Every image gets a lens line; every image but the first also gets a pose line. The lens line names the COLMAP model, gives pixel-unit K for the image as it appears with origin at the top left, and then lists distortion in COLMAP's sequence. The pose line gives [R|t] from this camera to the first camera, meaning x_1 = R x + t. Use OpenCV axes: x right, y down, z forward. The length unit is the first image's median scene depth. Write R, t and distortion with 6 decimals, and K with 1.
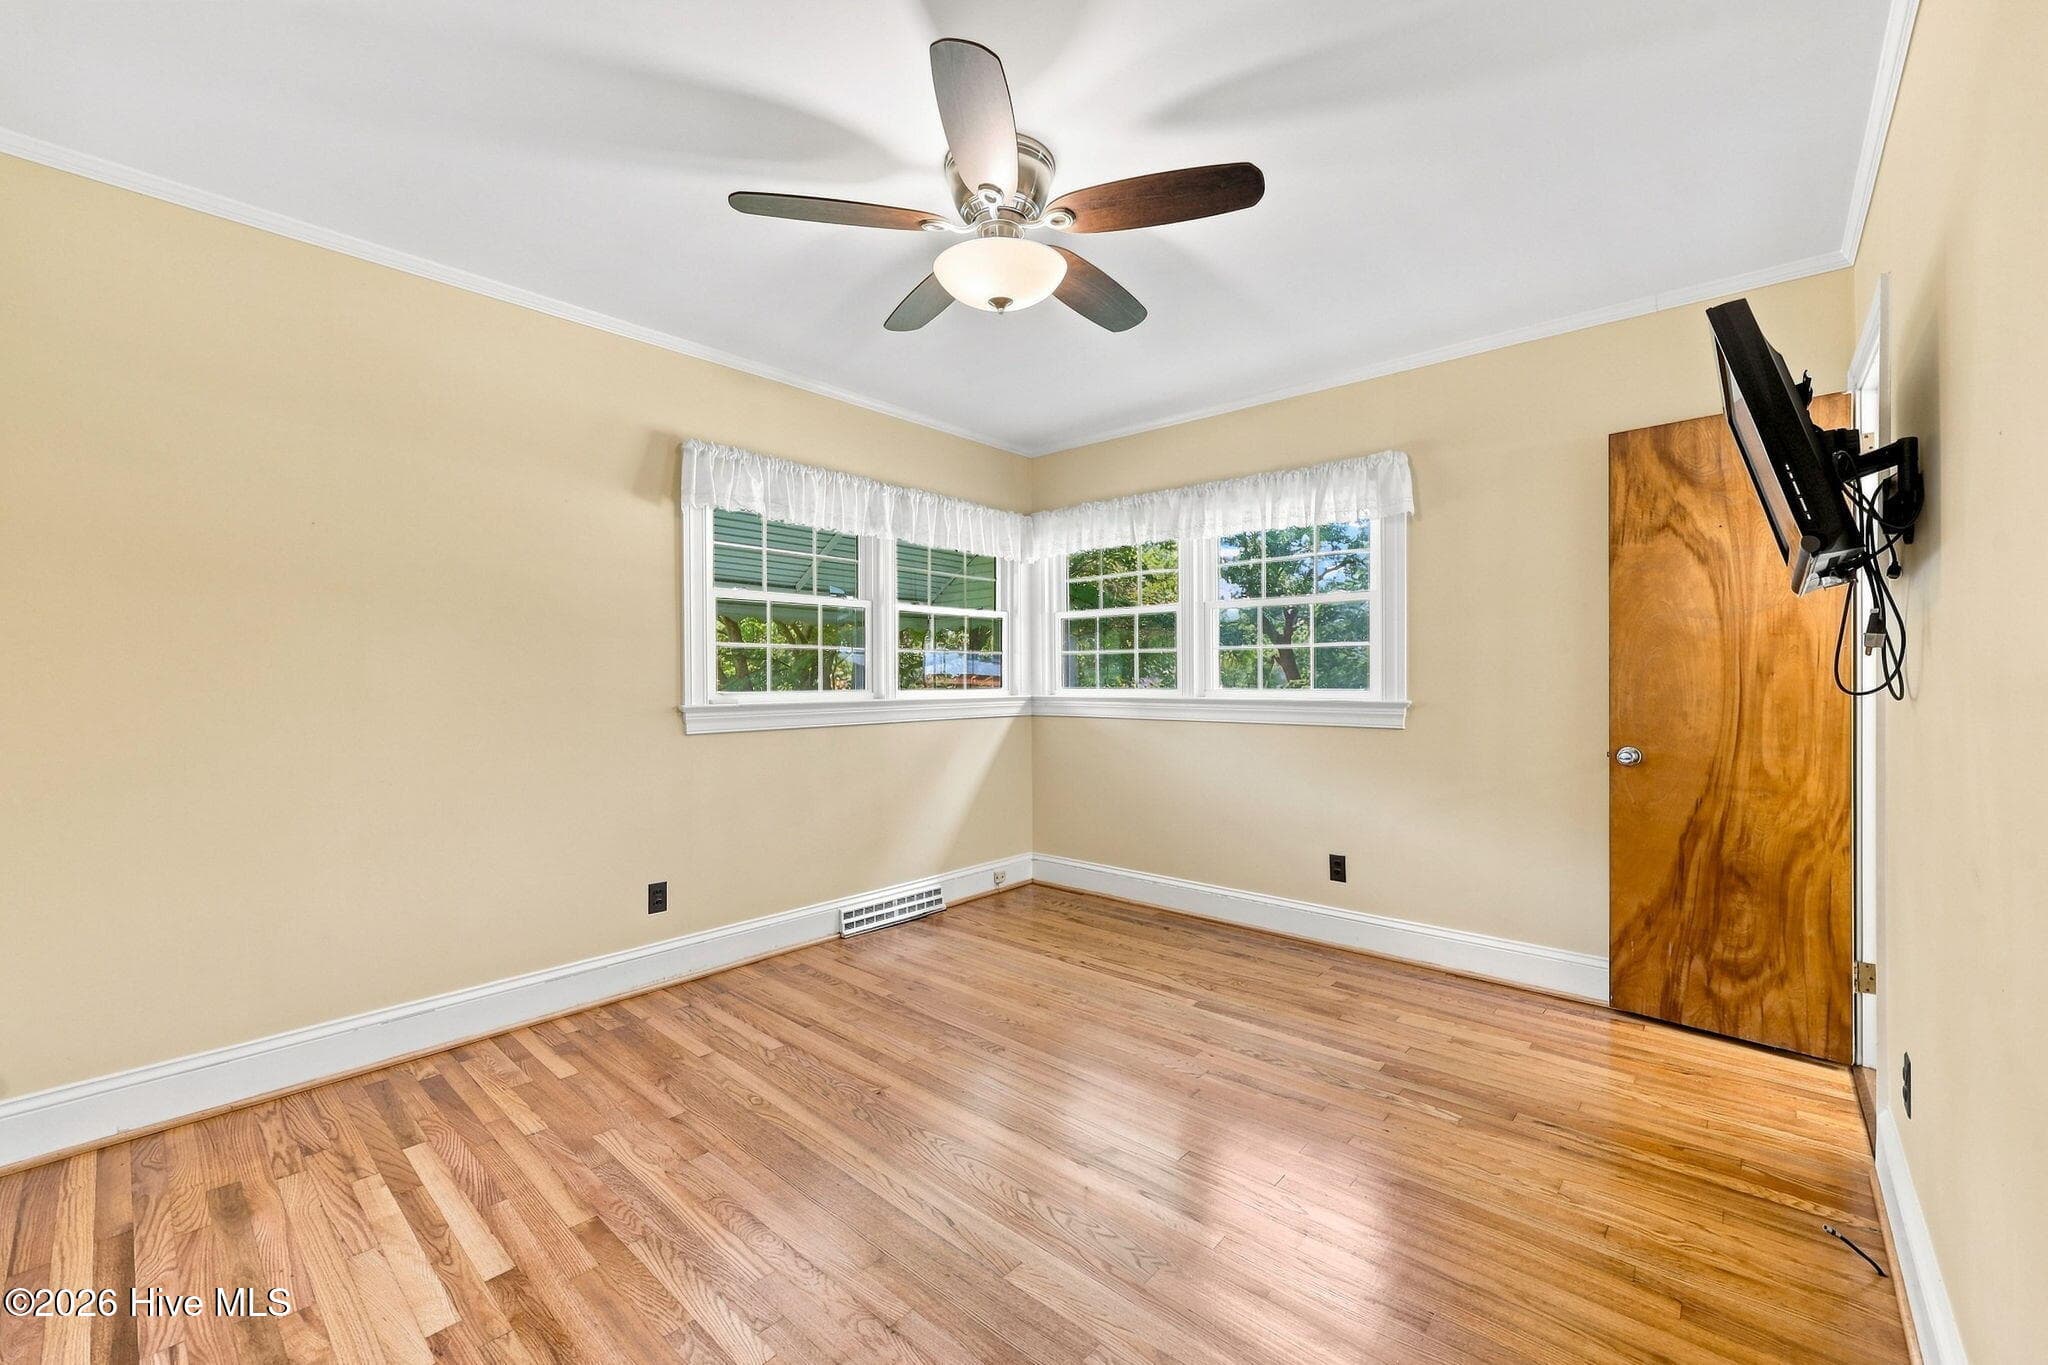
lens RADIAL K [[823.5, 0, 1026.3], [0, 823.5, 675.7], [0, 0, 1]] dist [-0.000875, 0.000035]
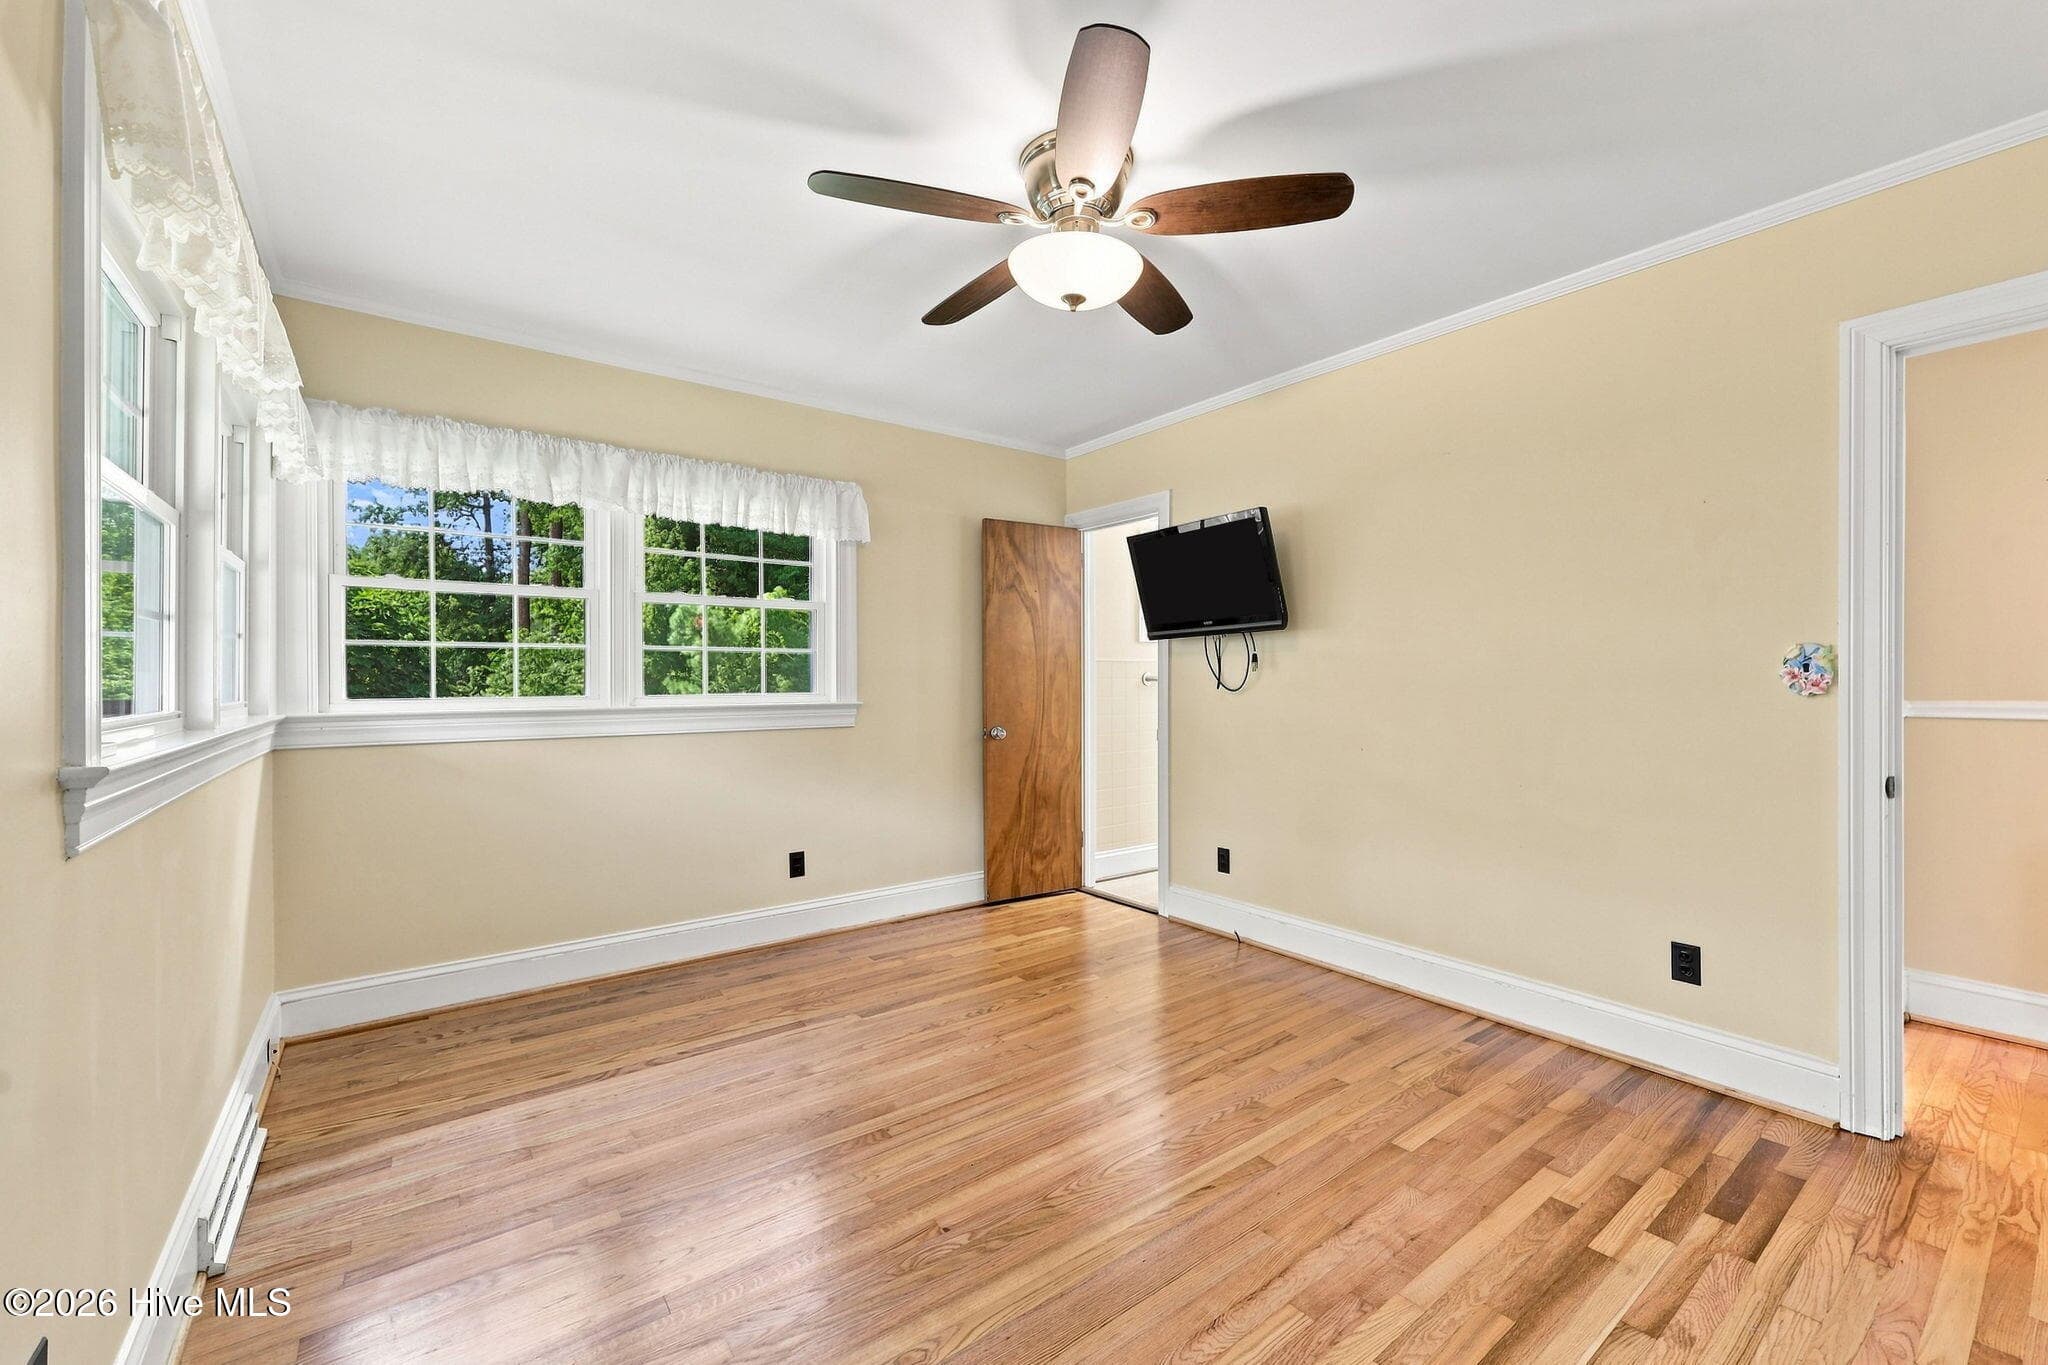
lens RADIAL K [[823.5, 0, 1026.3], [0, 823.5, 681.4], [0, 0, 1]] dist [-0.000875, 0.000035]
pose [[0.197116, 0.000969, 0.980380, -0.656206], [0.001574, 0.999998, -0.001305, 0.003712], [-0.980379, 0.001800, 0.197114, 0.565300]]
